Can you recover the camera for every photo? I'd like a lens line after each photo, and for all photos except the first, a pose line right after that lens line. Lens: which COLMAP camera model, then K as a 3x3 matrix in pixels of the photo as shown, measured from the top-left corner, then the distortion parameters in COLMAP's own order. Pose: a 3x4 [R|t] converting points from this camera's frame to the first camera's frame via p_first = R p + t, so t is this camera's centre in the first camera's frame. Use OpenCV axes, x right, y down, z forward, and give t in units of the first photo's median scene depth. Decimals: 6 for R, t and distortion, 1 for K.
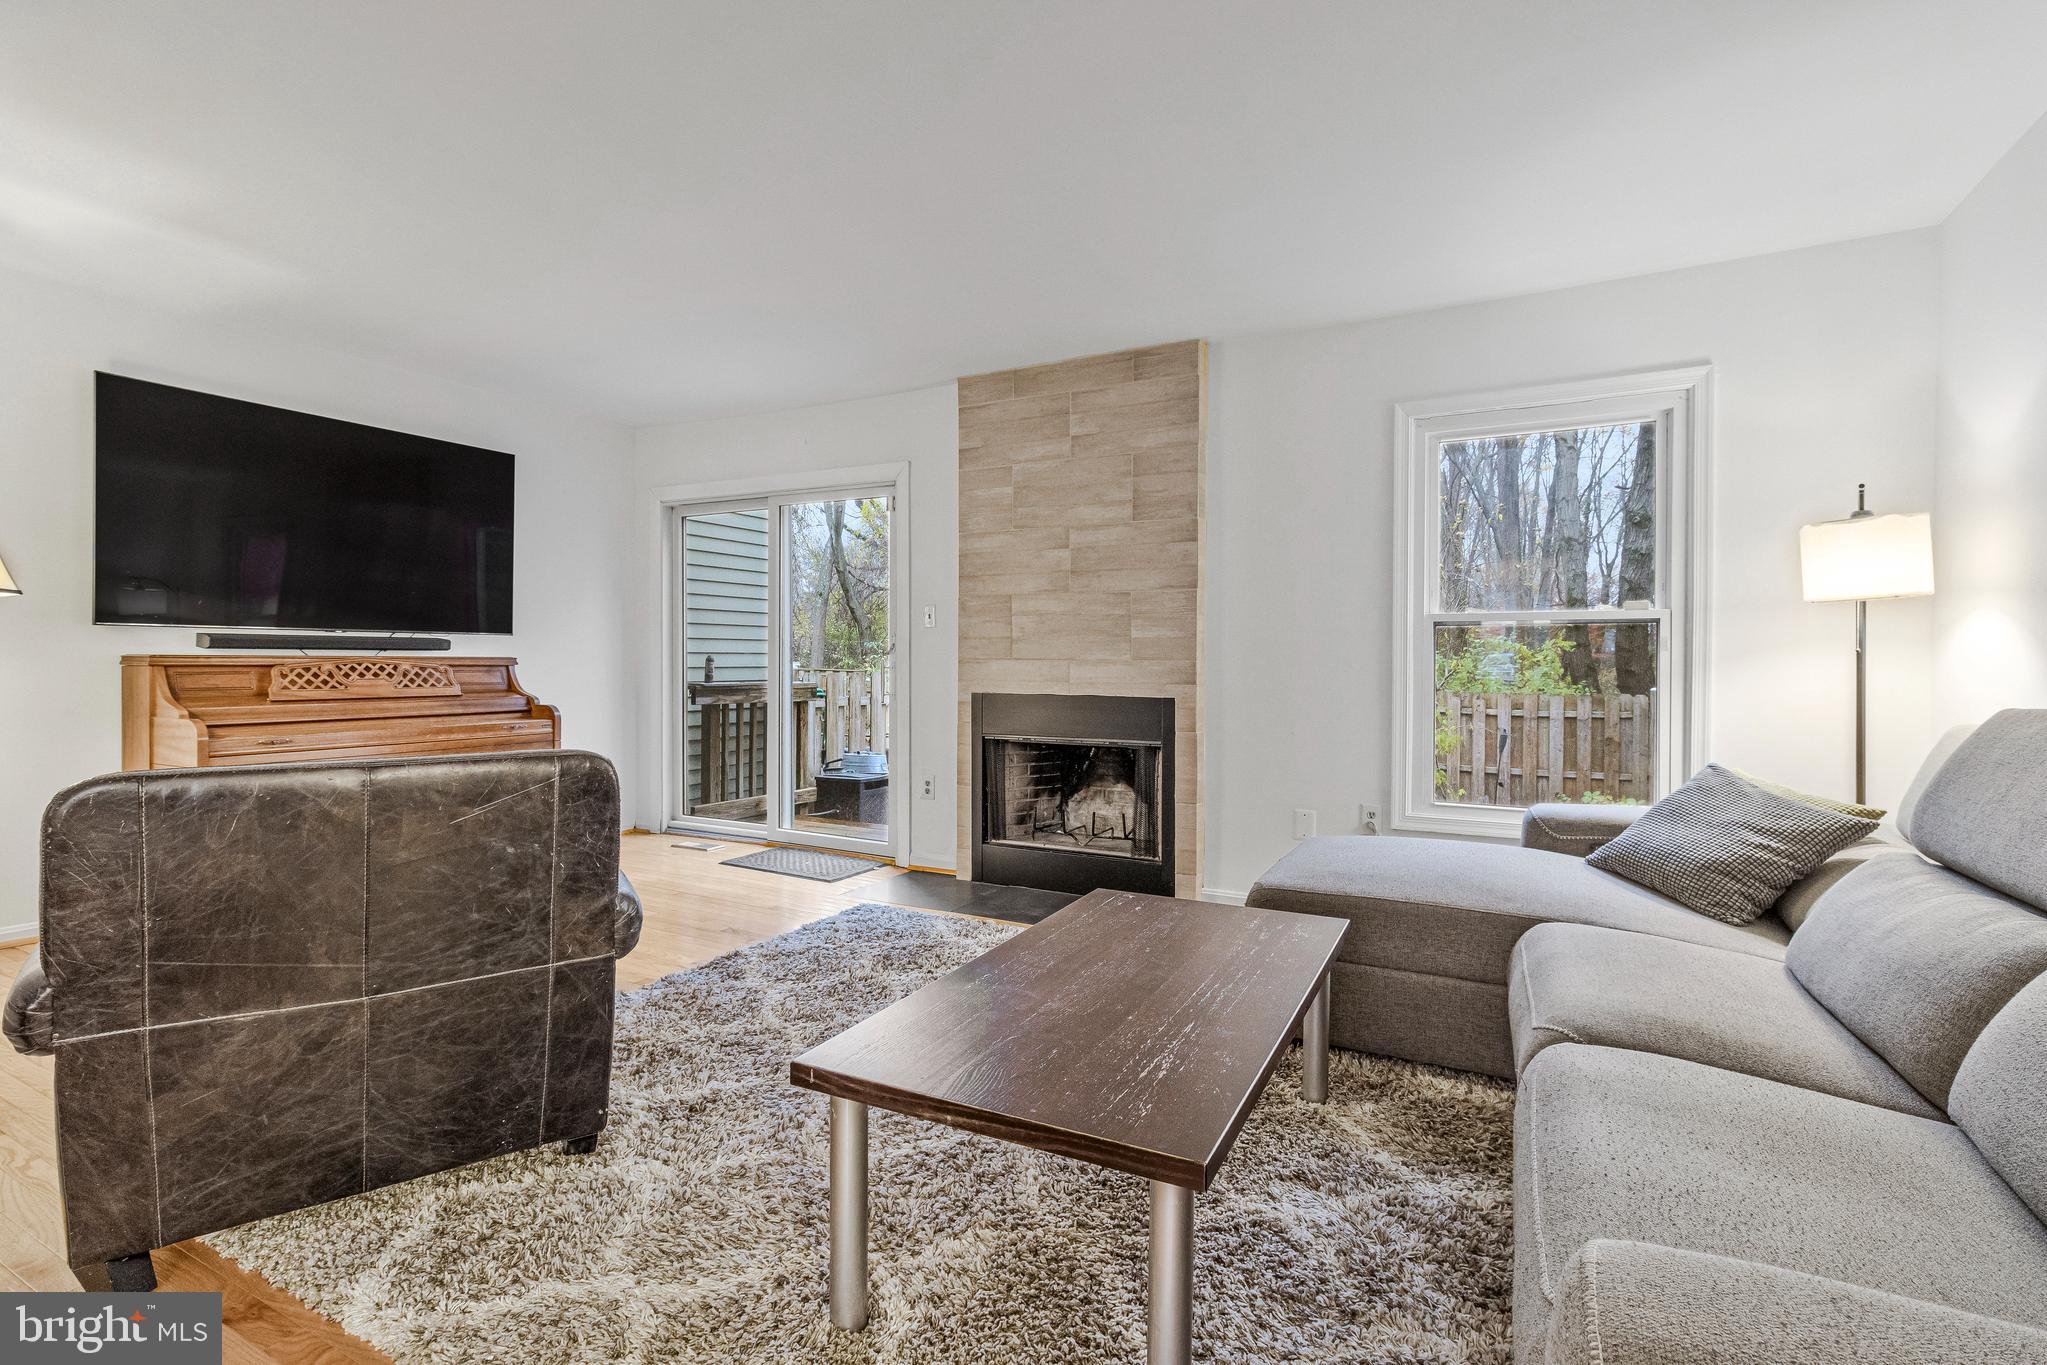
lens RADIAL K [[941.0, 0, 1020.3], [0, 941.0, 664.2], [0, 0, 1]] dist [-0.000450, 0.000304]
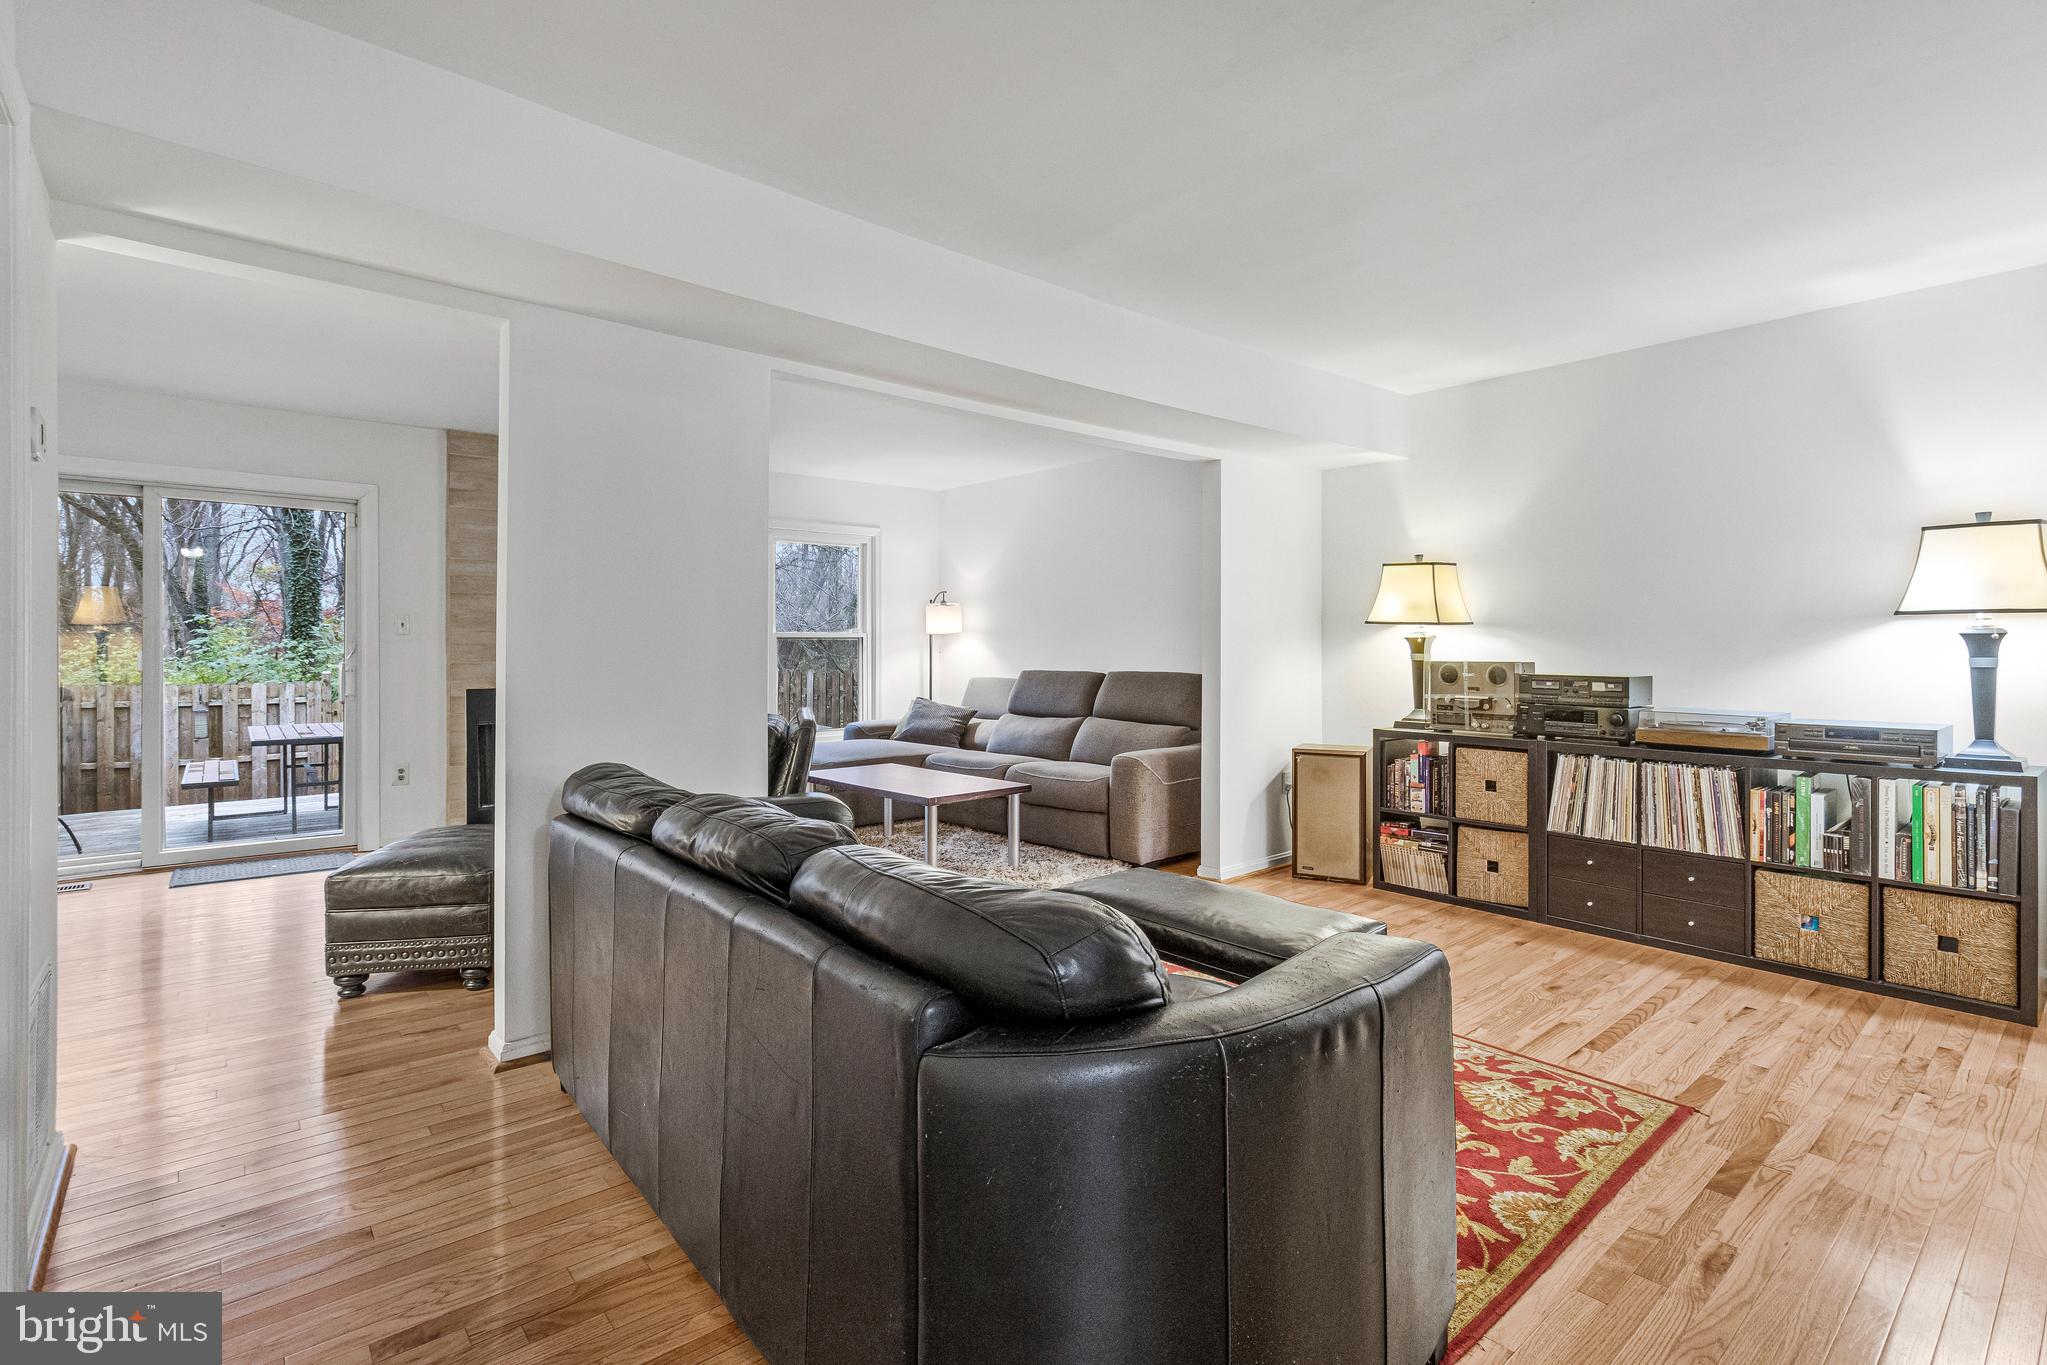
lens RADIAL K [[941.0, 0, 1009.2], [0, 941.0, 656.0], [0, 0, 1]] dist [-0.000450, 0.000304]
pose [[0.386123, -0.013439, 0.922349, -0.966572], [0.010621, 0.999892, 0.010122, -0.018442], [-0.922386, 0.005888, 0.386224, -0.137244]]
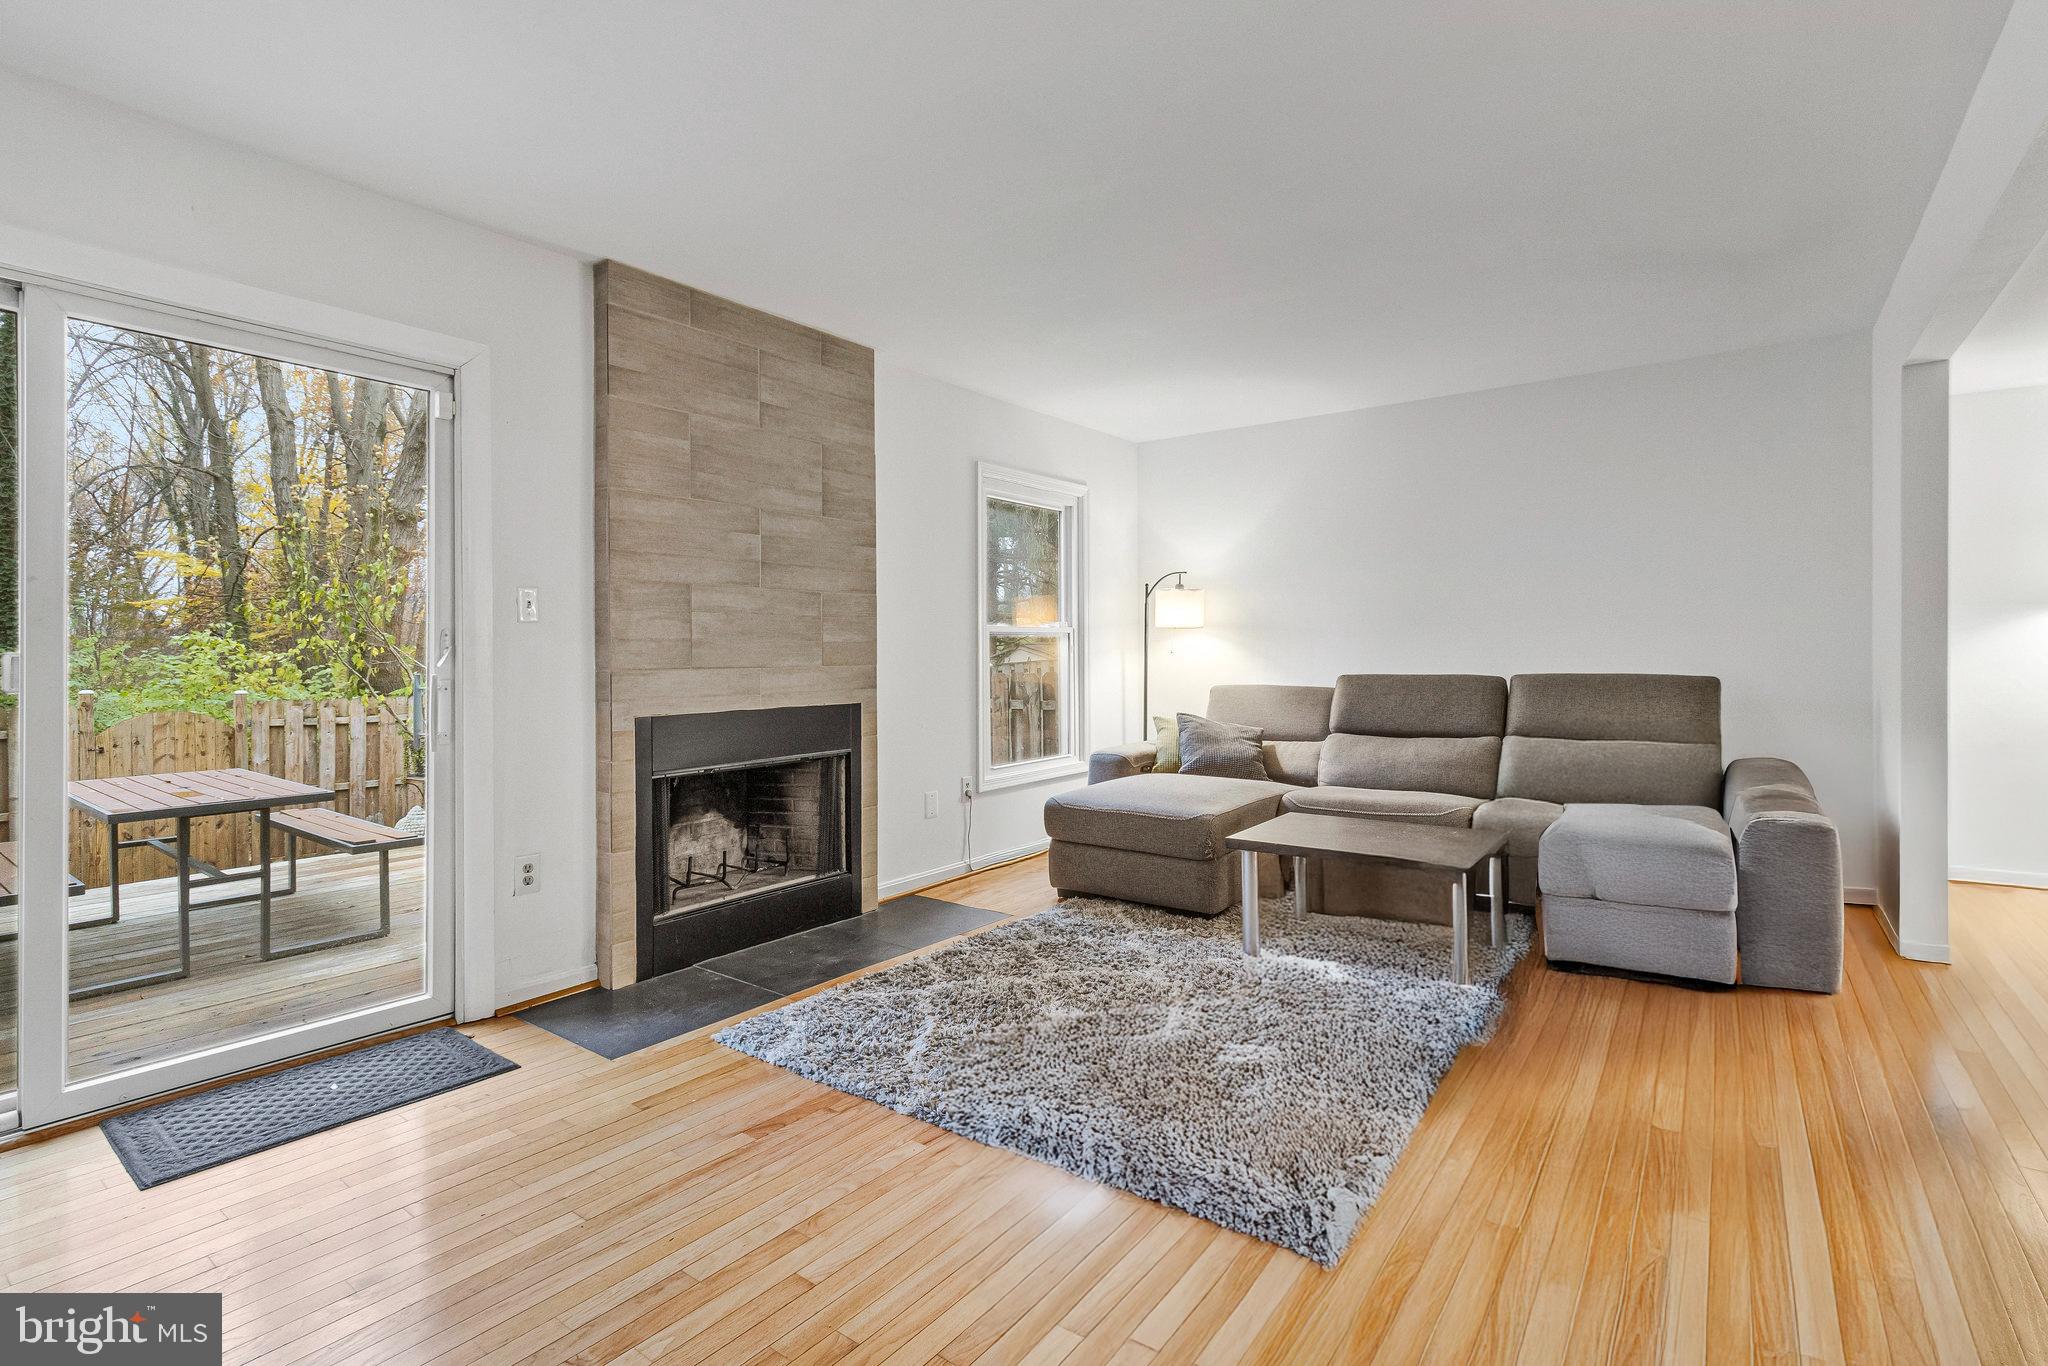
lens RADIAL K [[941.5, 0, 1023.2], [0, 941.5, 661.8], [0, 0, 1]] dist [-0.000450, 0.000304]
pose [[0.166932, -0.016207, 0.985835, -0.742497], [0.015930, 0.999779, 0.013739, -0.017324], [-0.985840, 0.013411, 0.167154, 0.630362]]
